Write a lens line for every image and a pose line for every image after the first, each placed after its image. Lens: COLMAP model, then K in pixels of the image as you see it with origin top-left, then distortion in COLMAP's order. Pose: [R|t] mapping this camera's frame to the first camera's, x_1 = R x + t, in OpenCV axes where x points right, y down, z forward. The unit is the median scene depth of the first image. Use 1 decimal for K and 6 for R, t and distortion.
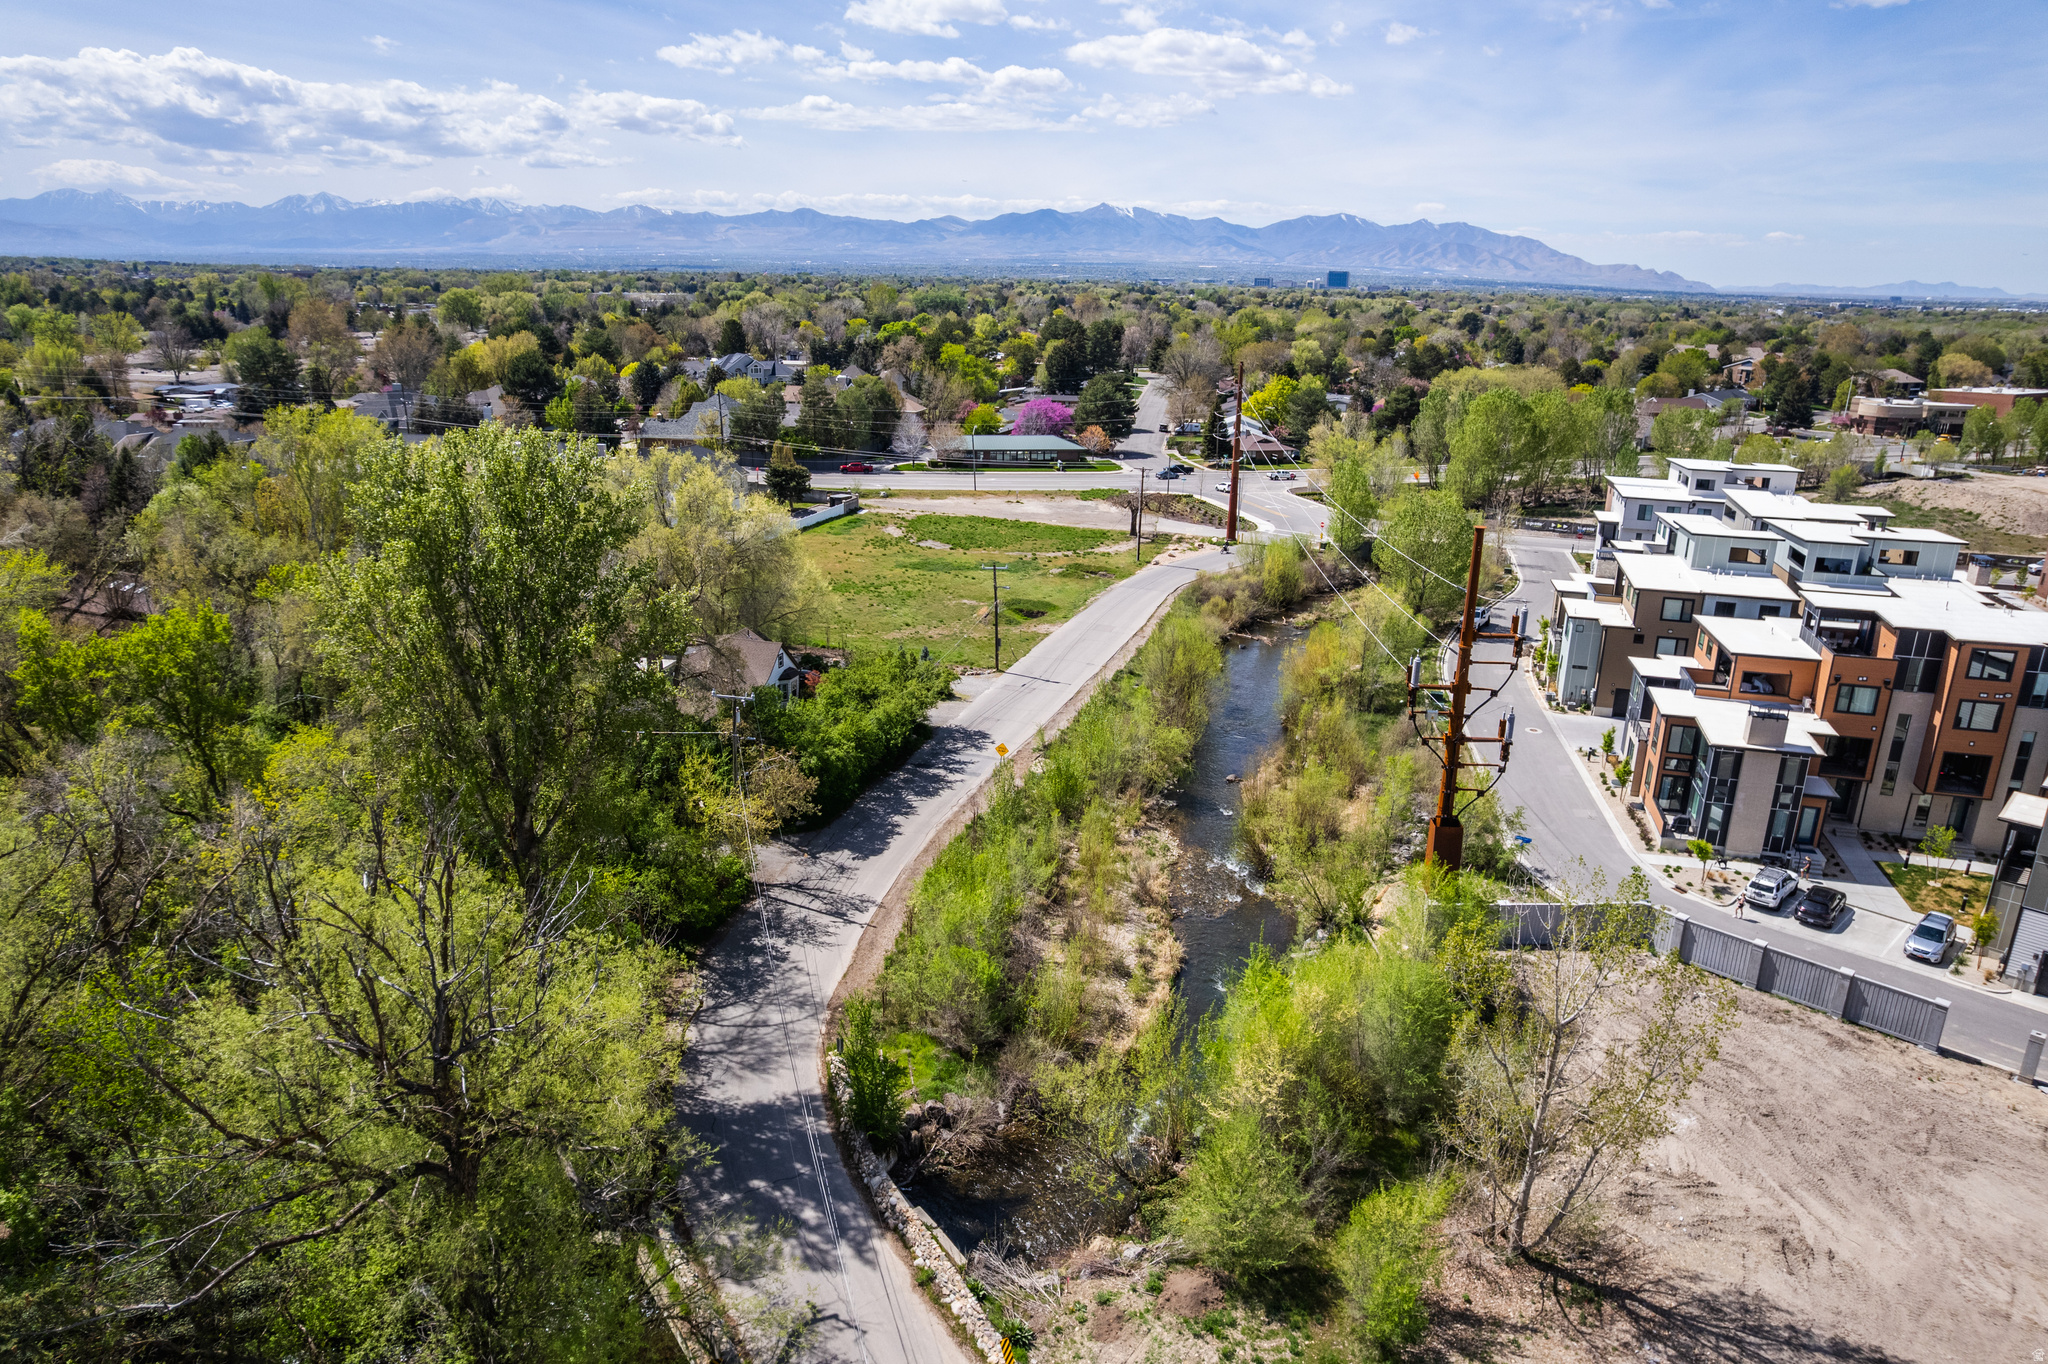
lens RADIAL K [[1326.9, 0, 1017.9], [0, 1326.9, 678.5], [0, 0, 1]] dist [-0.082503, 0.077685]
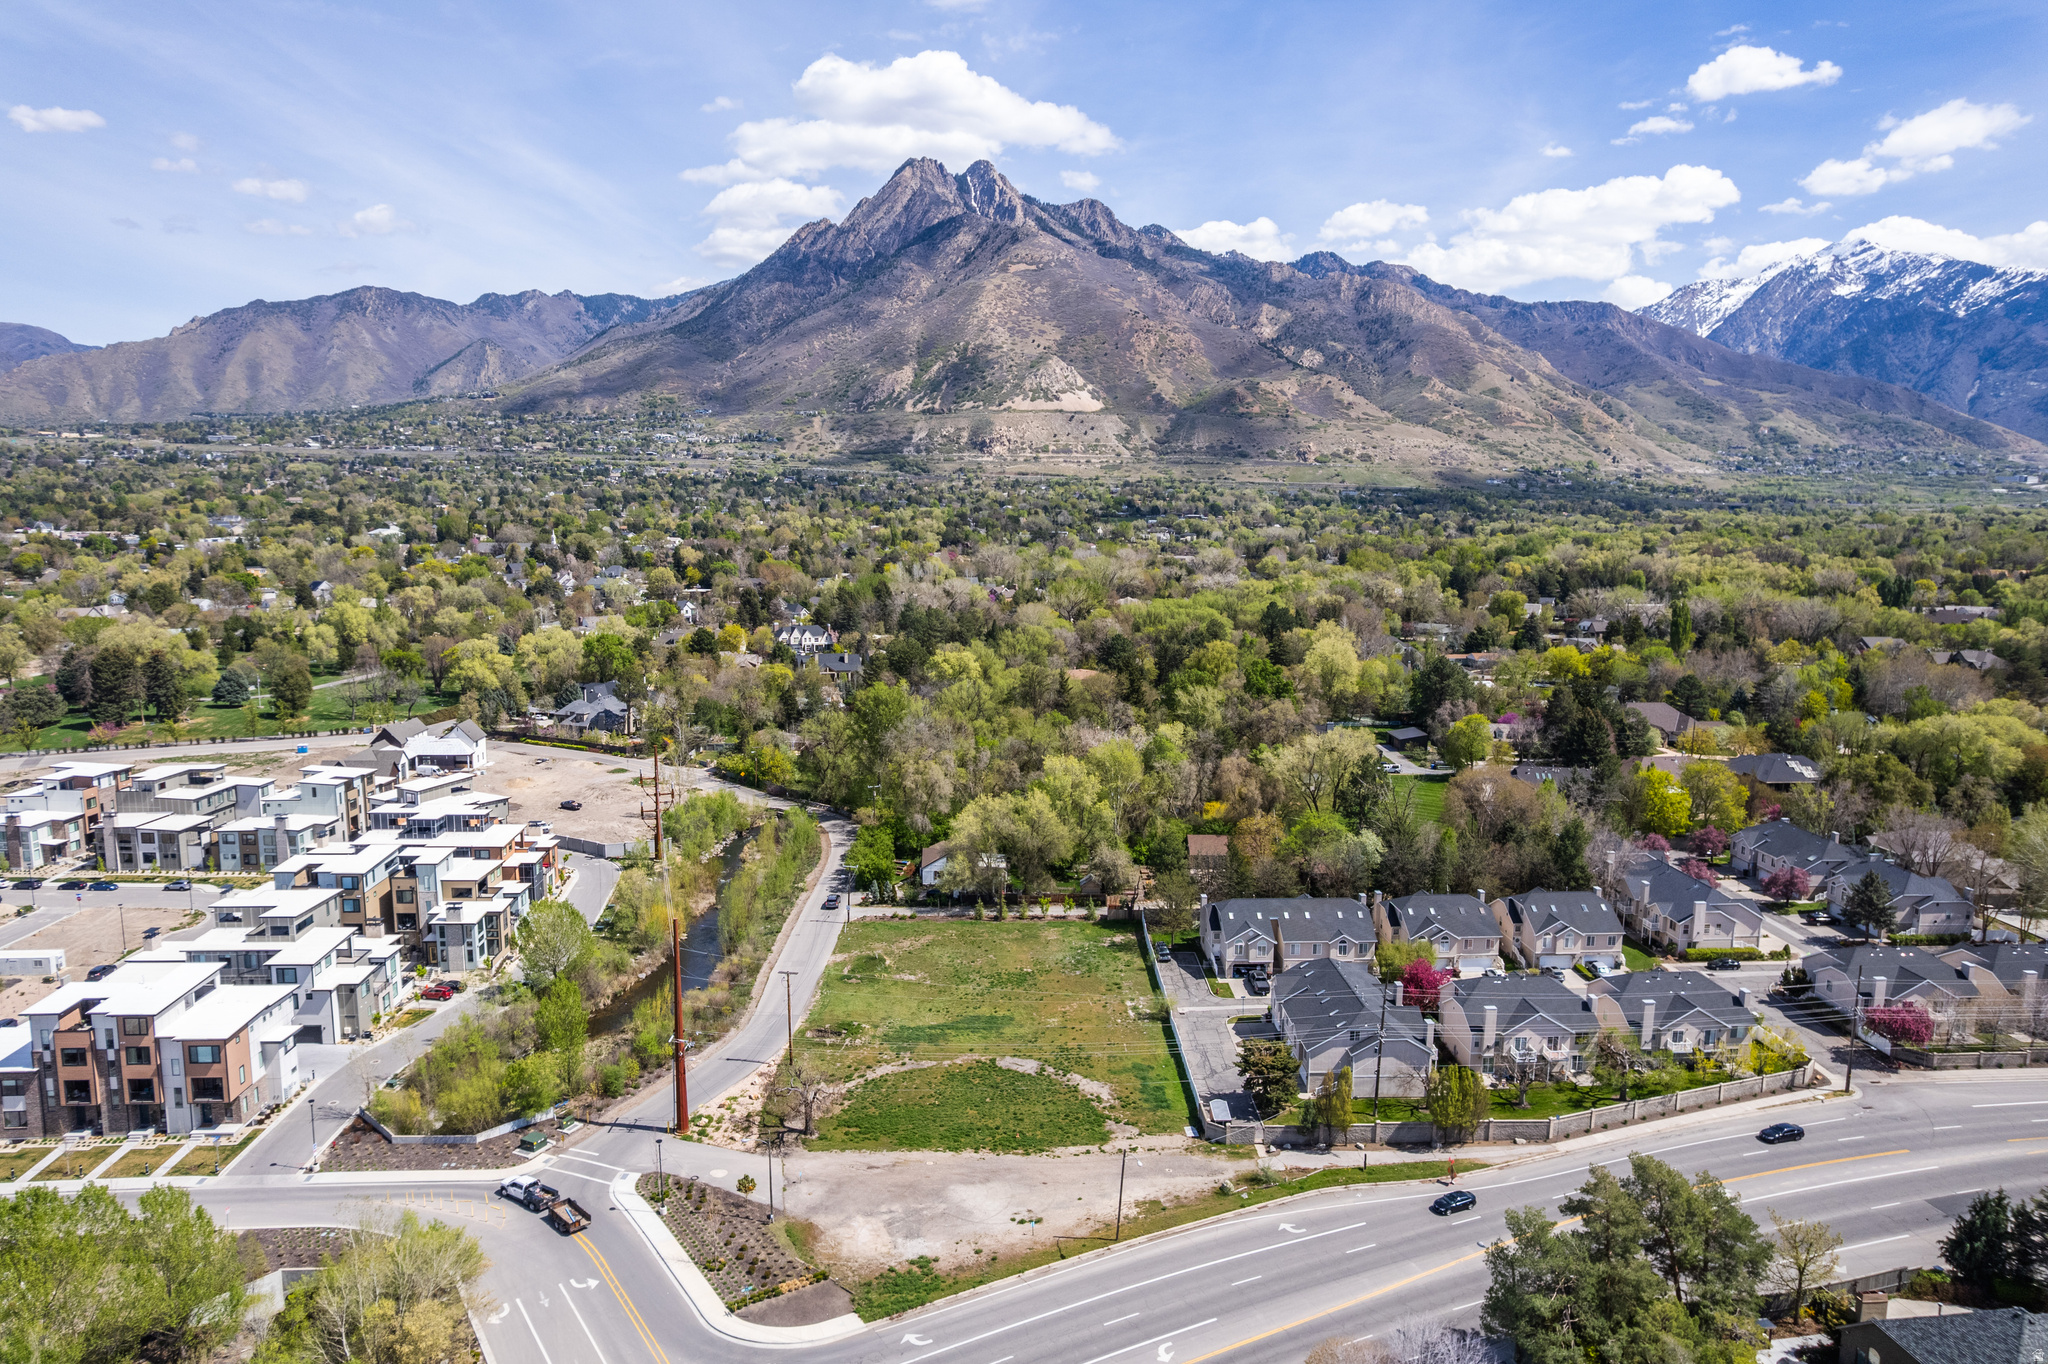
lens RADIAL K [[1316.0, 0, 1024.9], [0, 1316.0, 676.9], [0, 0, 1]] dist [-0.080960, 0.073177]
pose [[-0.945148, 0.019141, -0.326081, 0.226662], [-0.121152, 0.906534, 0.404373, -0.721802], [0.303344, 0.421698, -0.854490, 1.686905]]
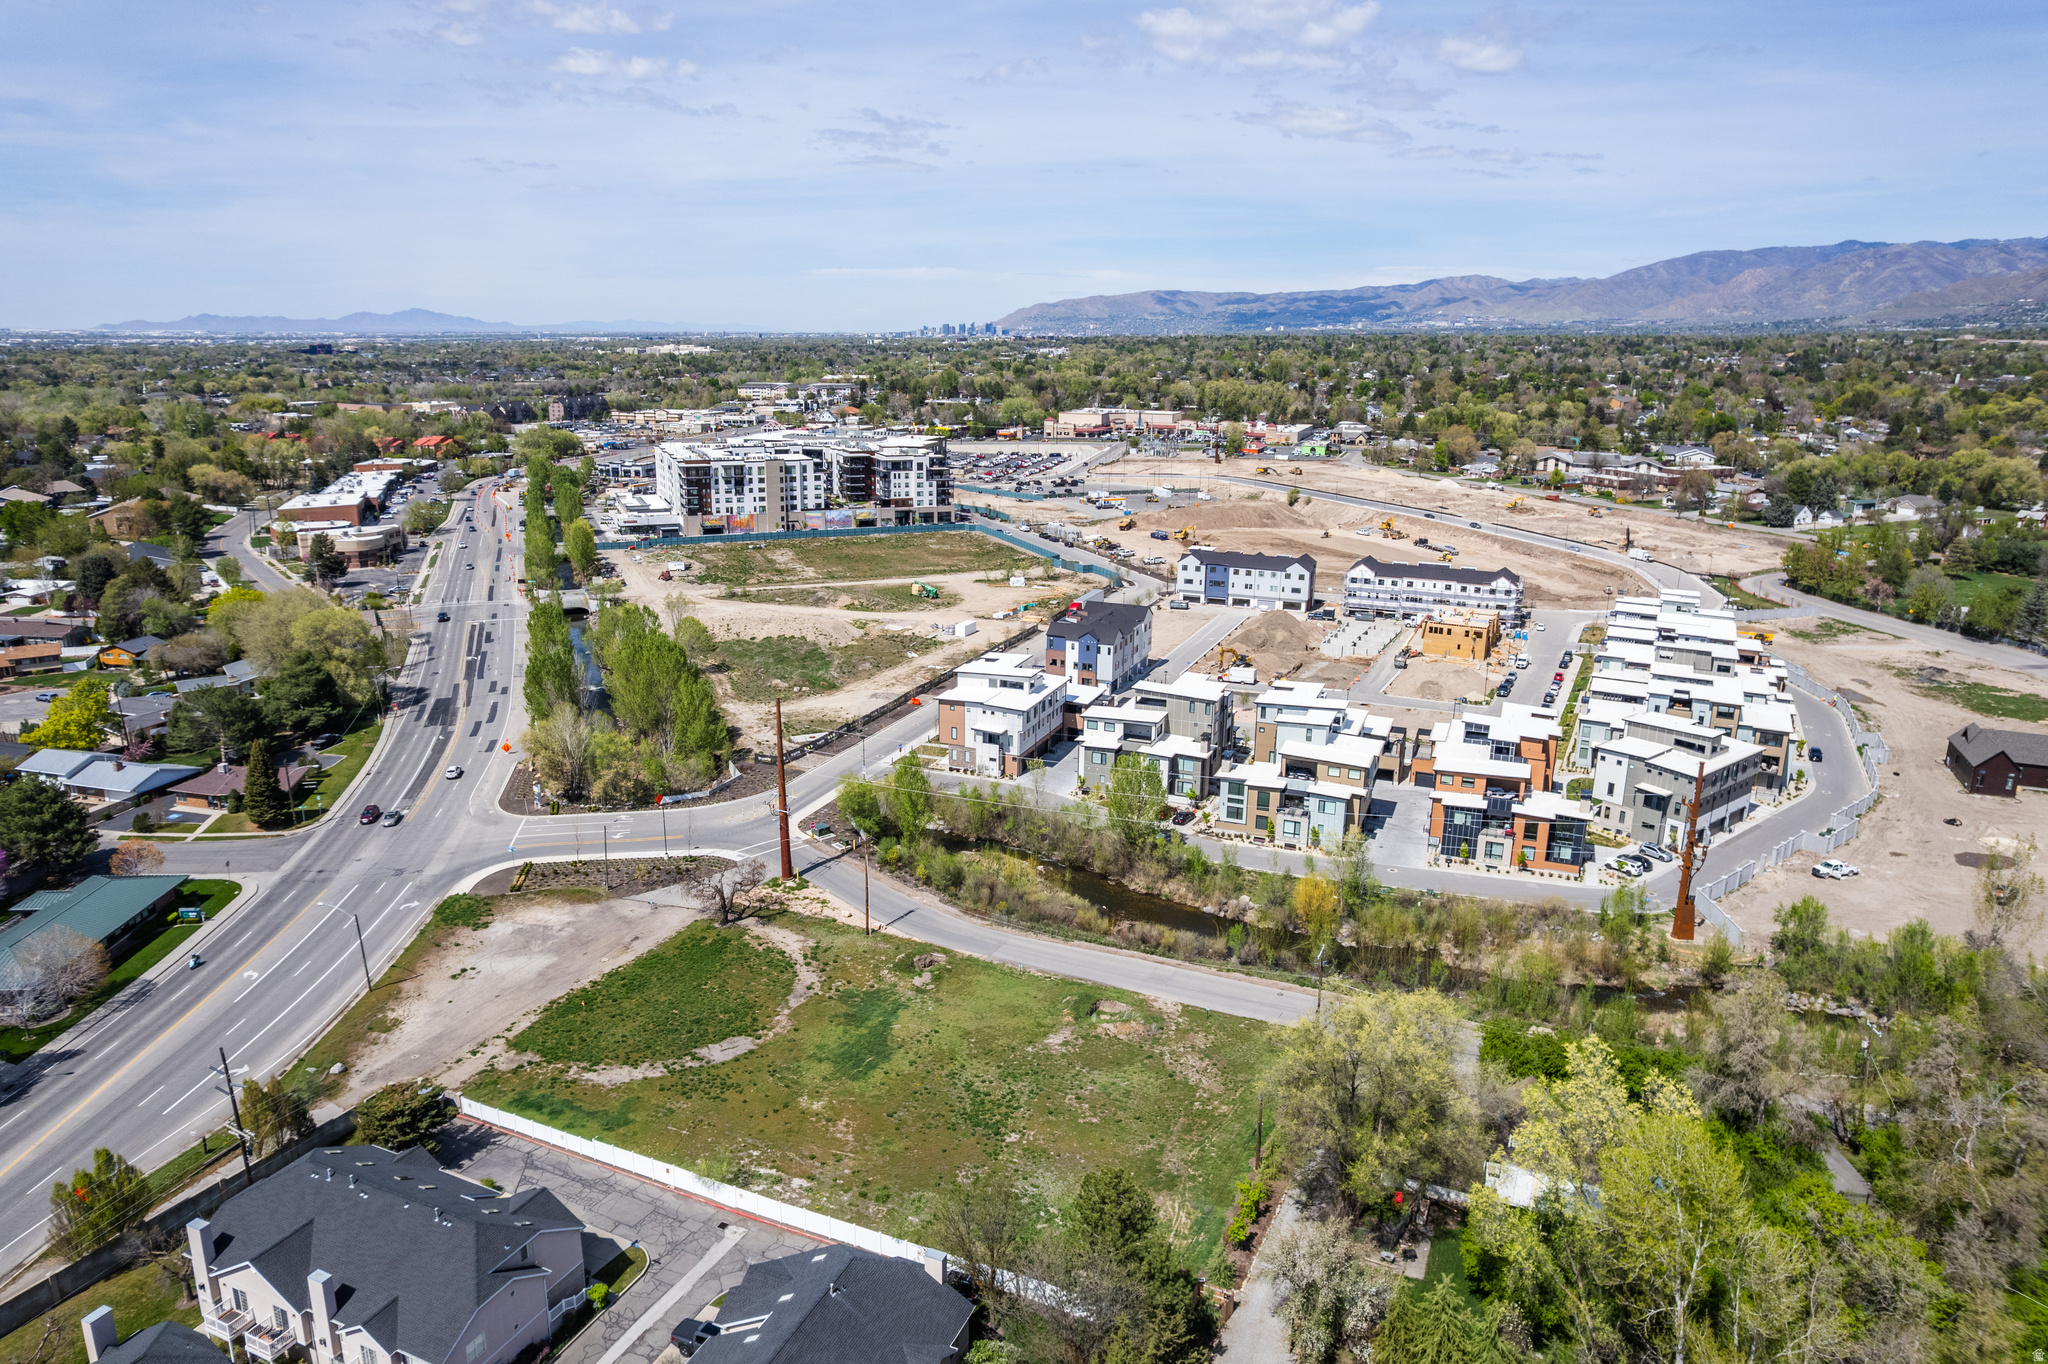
lens RADIAL K [[1318.7, 0, 1020.5], [0, 1318.7, 678.6], [0, 0, 1]] dist [-0.071620, 0.056406]
pose [[0.108824, -0.273647, 0.955654, -0.697177], [0.285801, 0.929386, 0.233580, -0.423069], [-0.952090, 0.247708, 0.179349, 0.672030]]
